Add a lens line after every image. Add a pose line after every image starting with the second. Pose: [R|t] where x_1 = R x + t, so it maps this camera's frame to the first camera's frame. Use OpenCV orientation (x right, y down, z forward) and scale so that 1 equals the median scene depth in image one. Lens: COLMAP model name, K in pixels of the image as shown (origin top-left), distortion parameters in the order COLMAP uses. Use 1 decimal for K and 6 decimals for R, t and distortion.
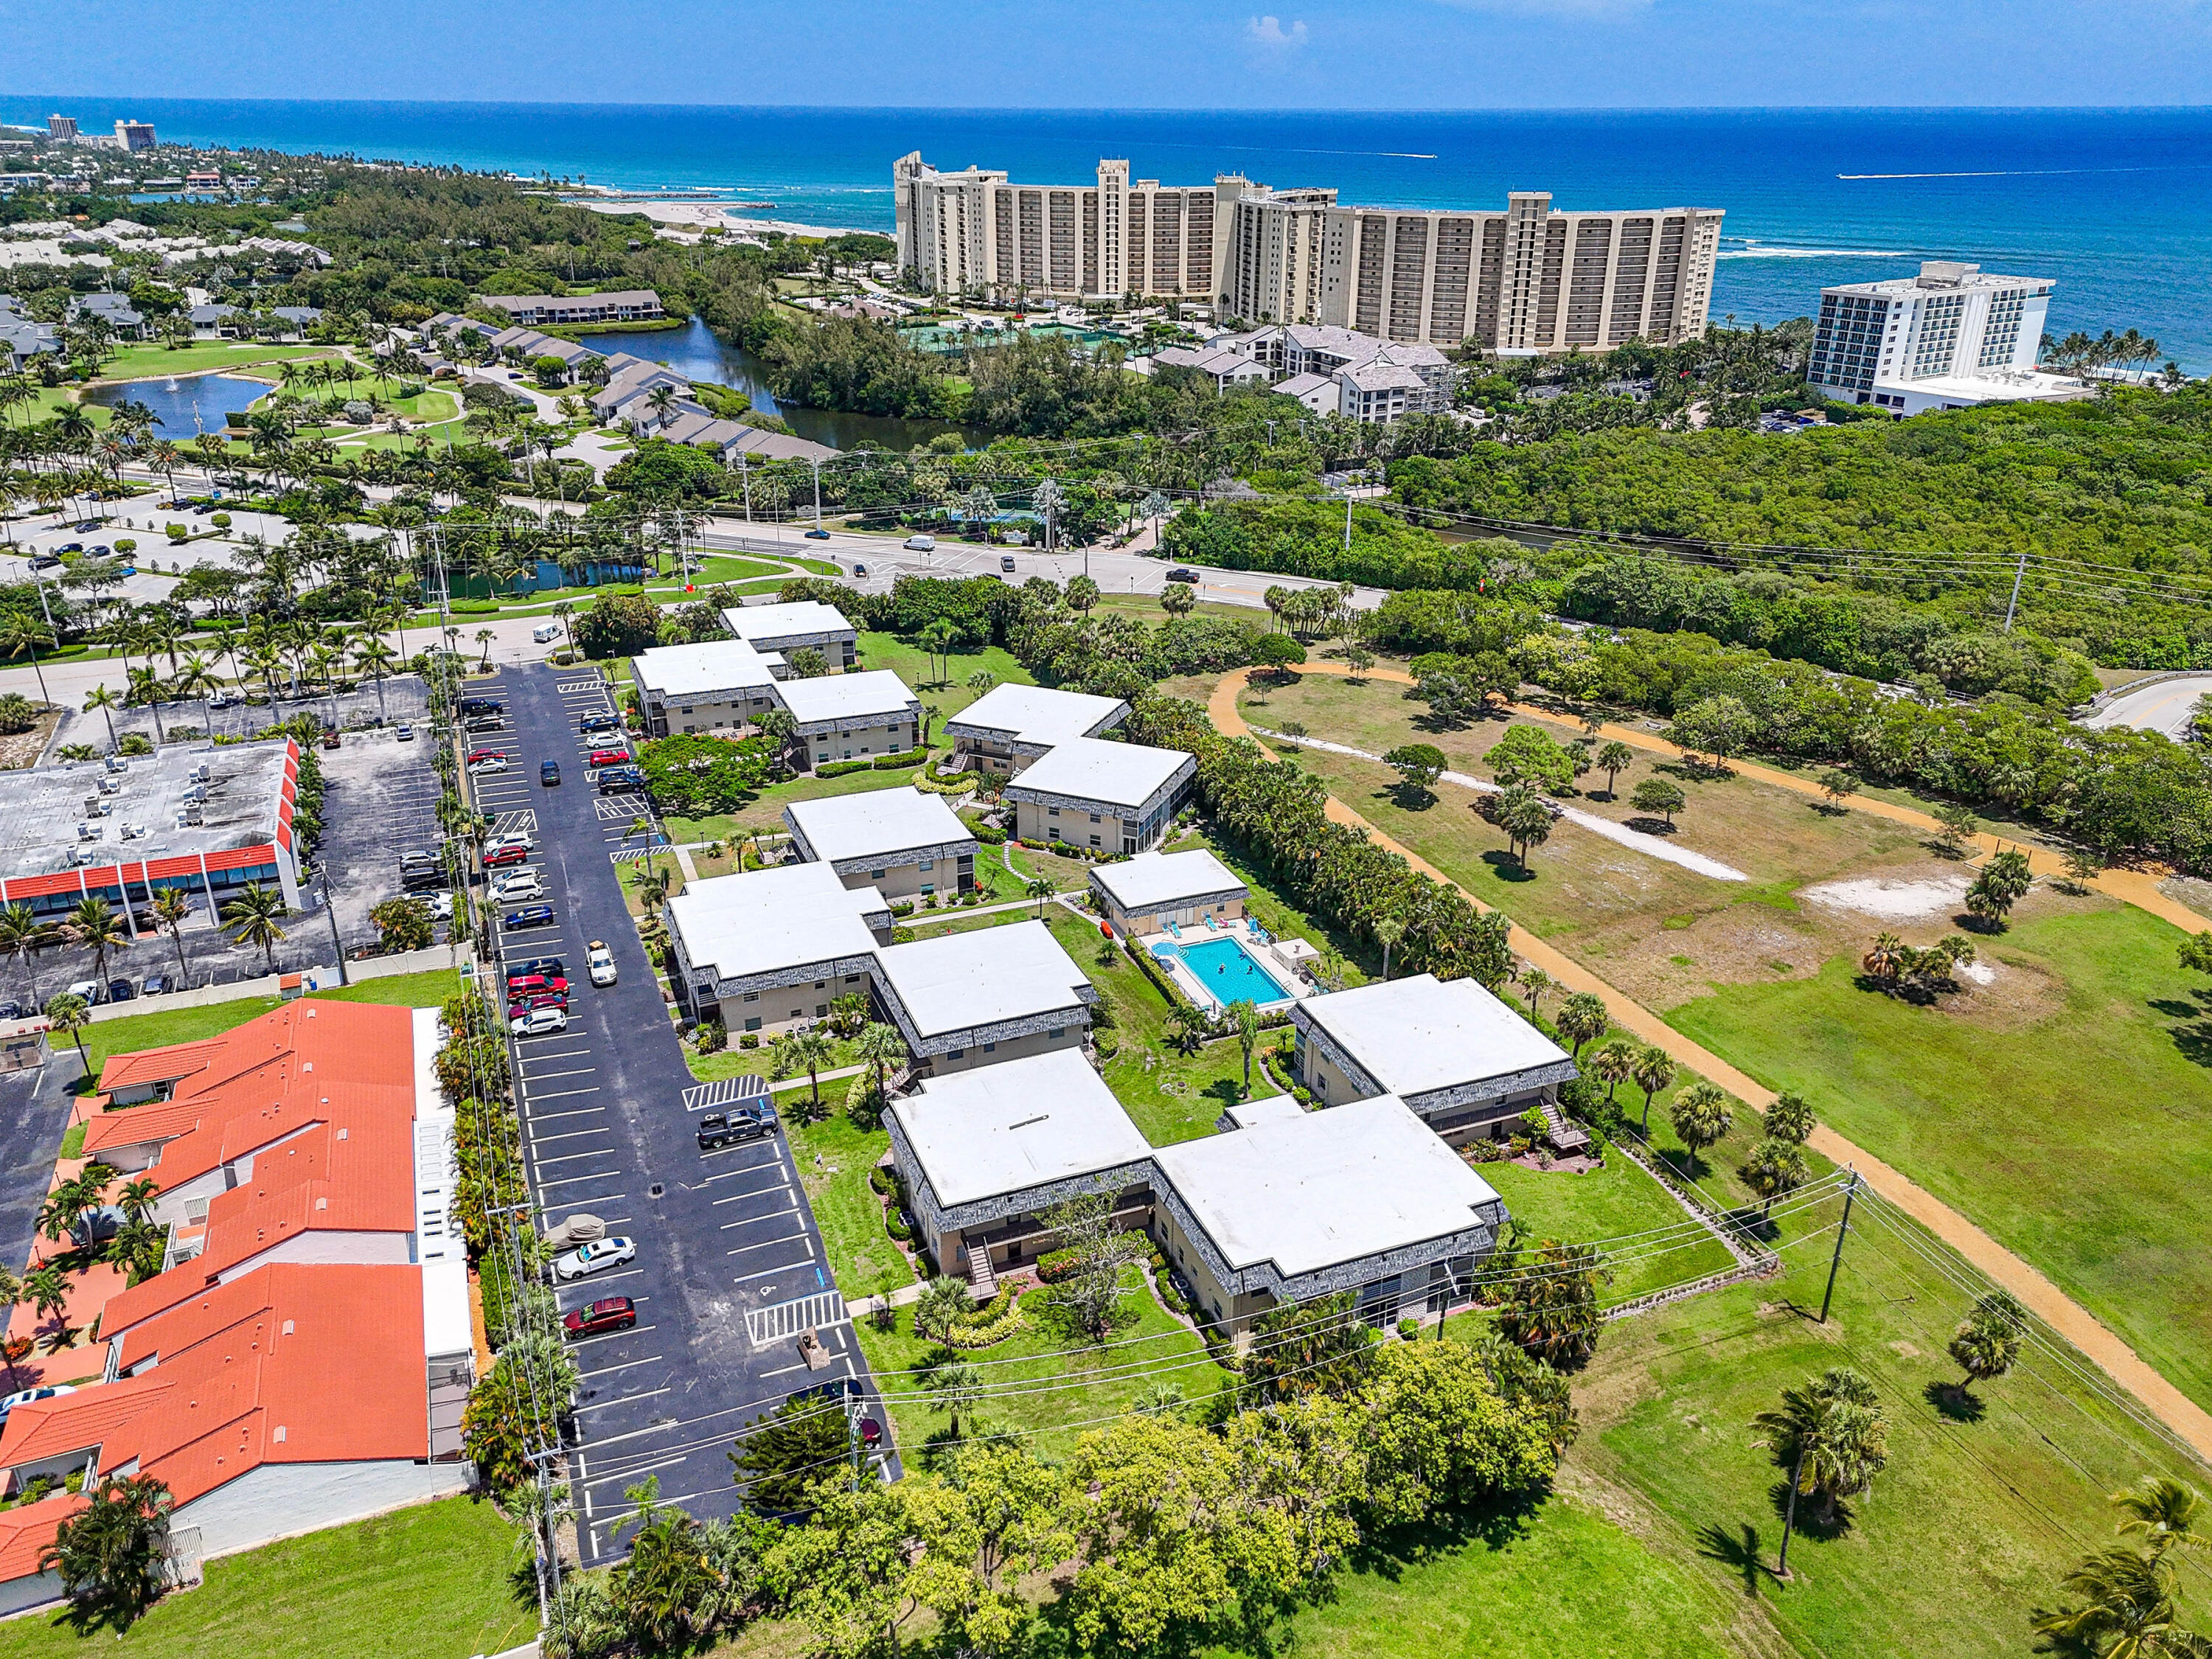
lens RADIAL K [[1643.4, 0, 1106.0], [0, 1643.4, 829.5], [0, 0, 1]] dist [0.064502, -0.051791]
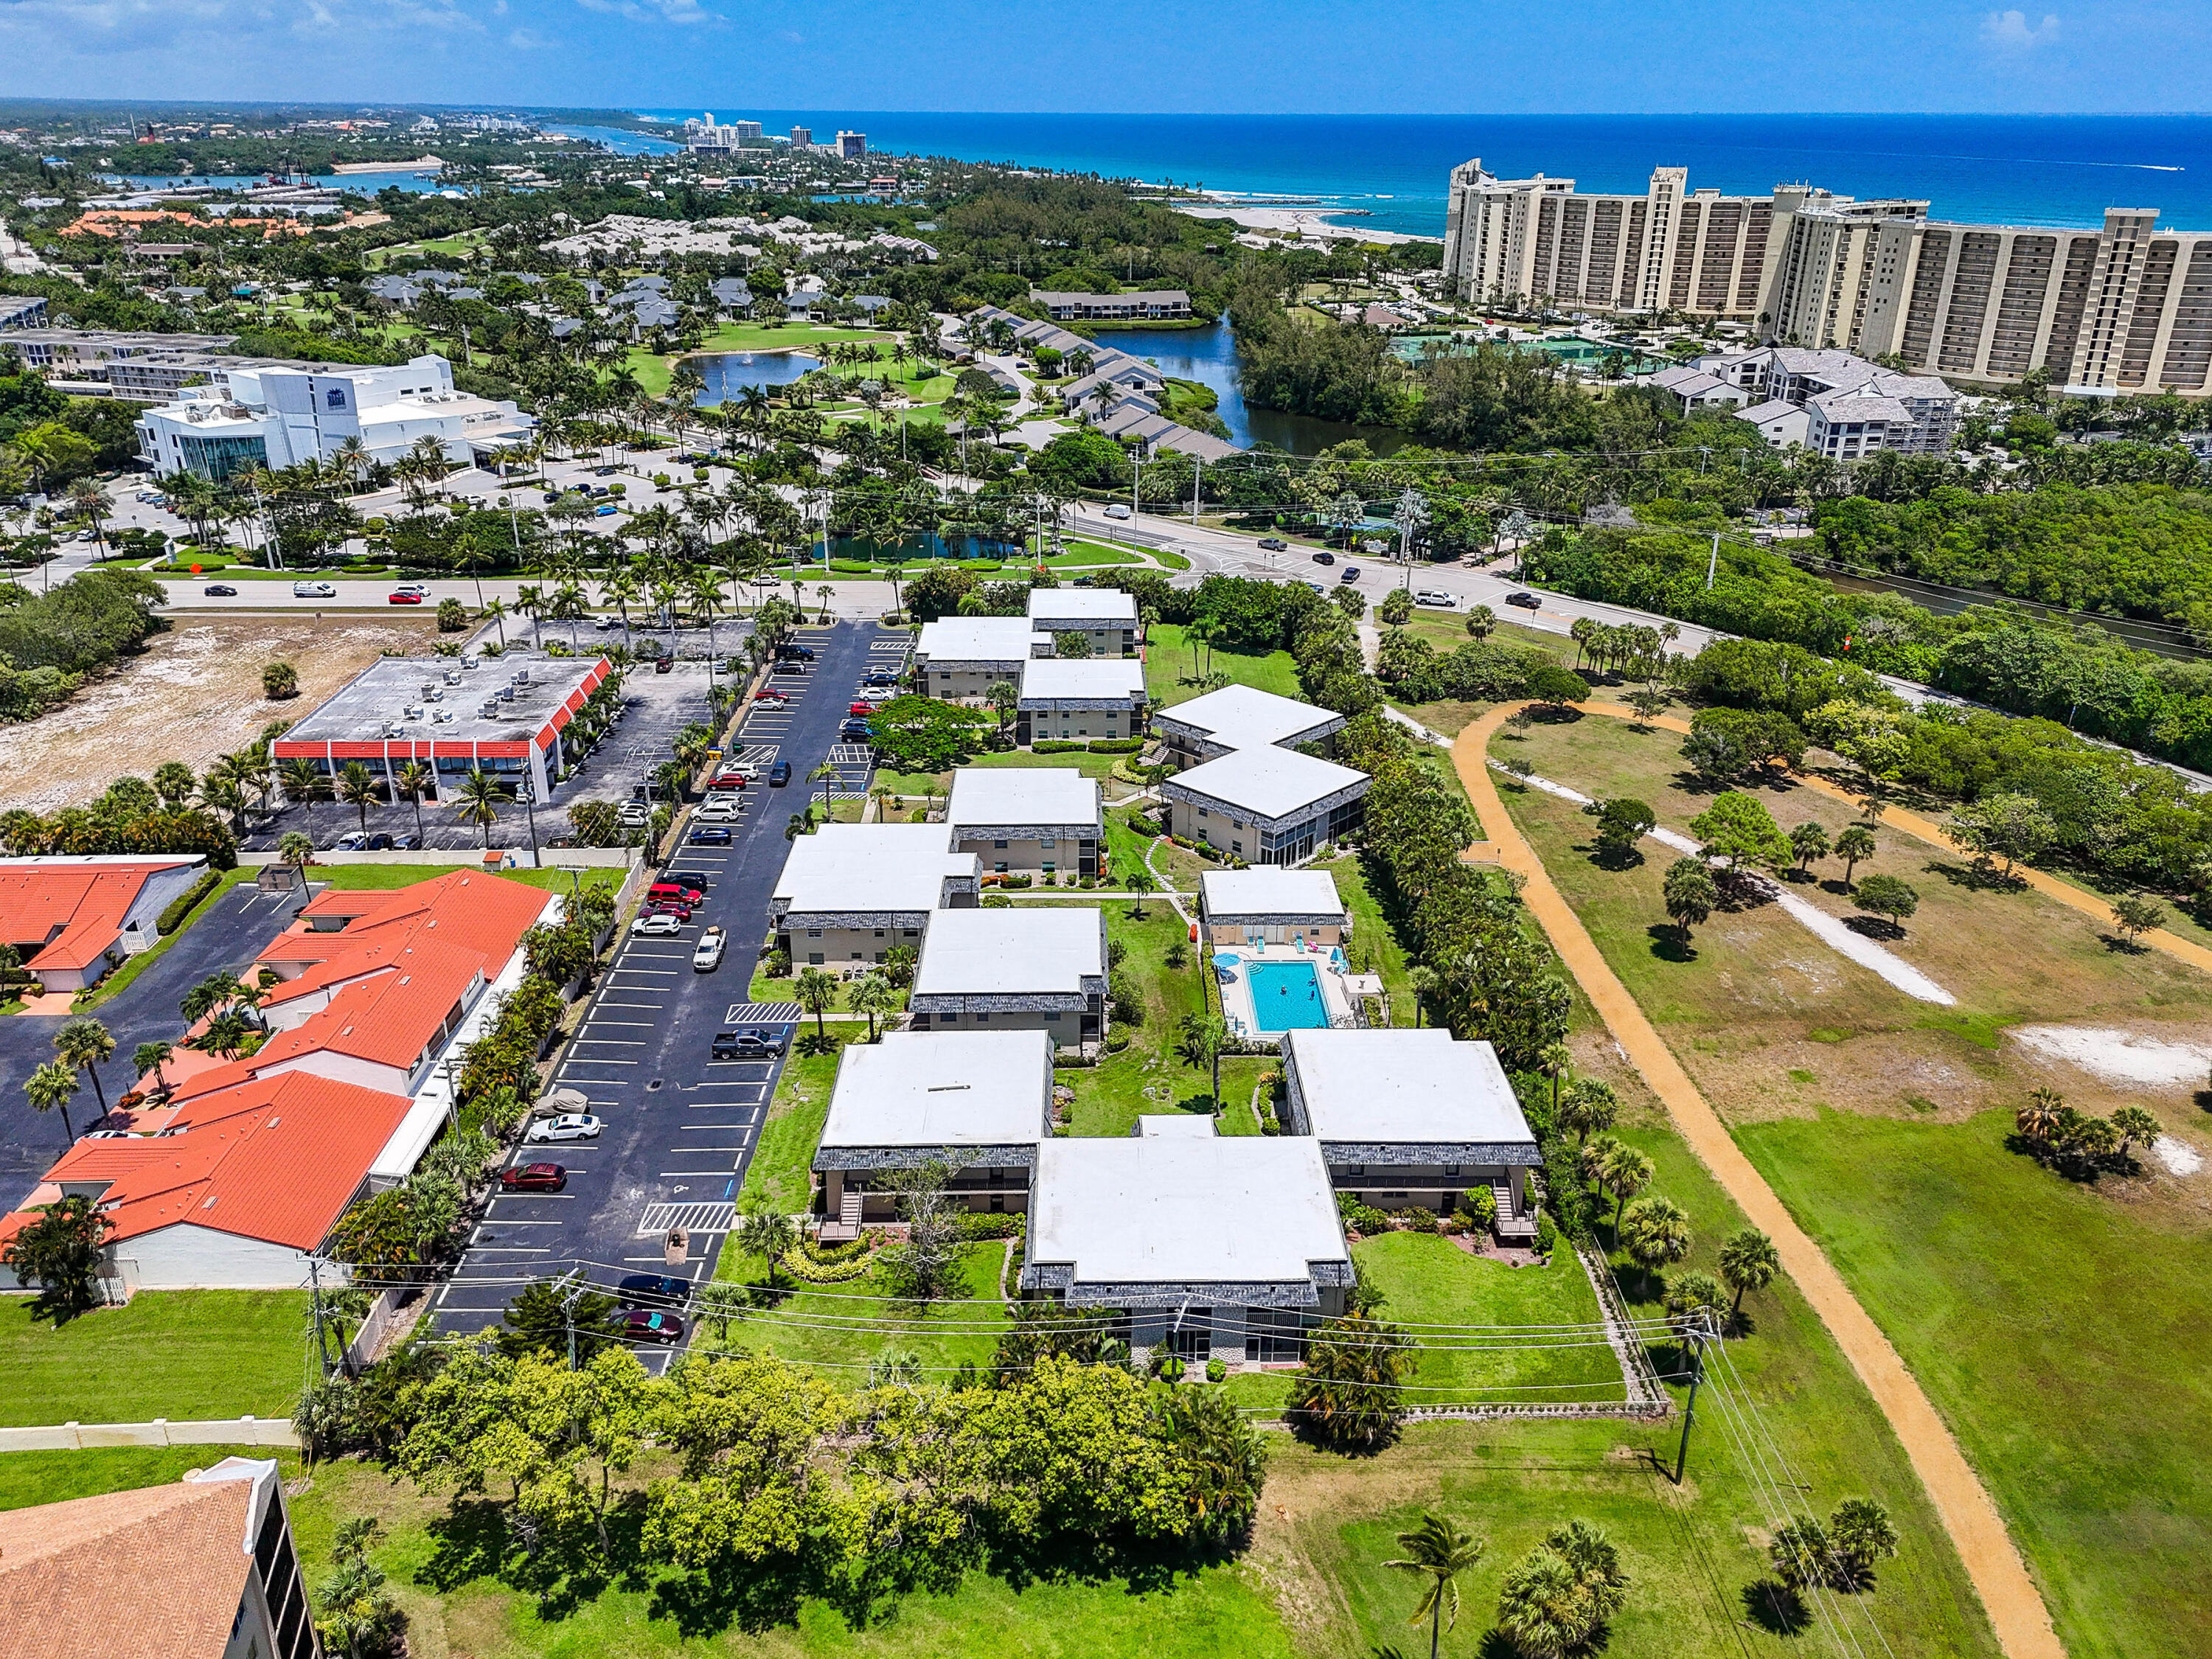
lens RADIAL K [[1643.4, 0, 1106.0], [0, 1643.4, 829.5], [0, 0, 1]] dist [0.064502, -0.051791]
pose [[0.931949, 0.145547, -0.332095, 0.199319], [-0.147069, 0.988910, 0.020693, -0.010053], [0.331424, 0.029556, 0.943019, 0.030459]]
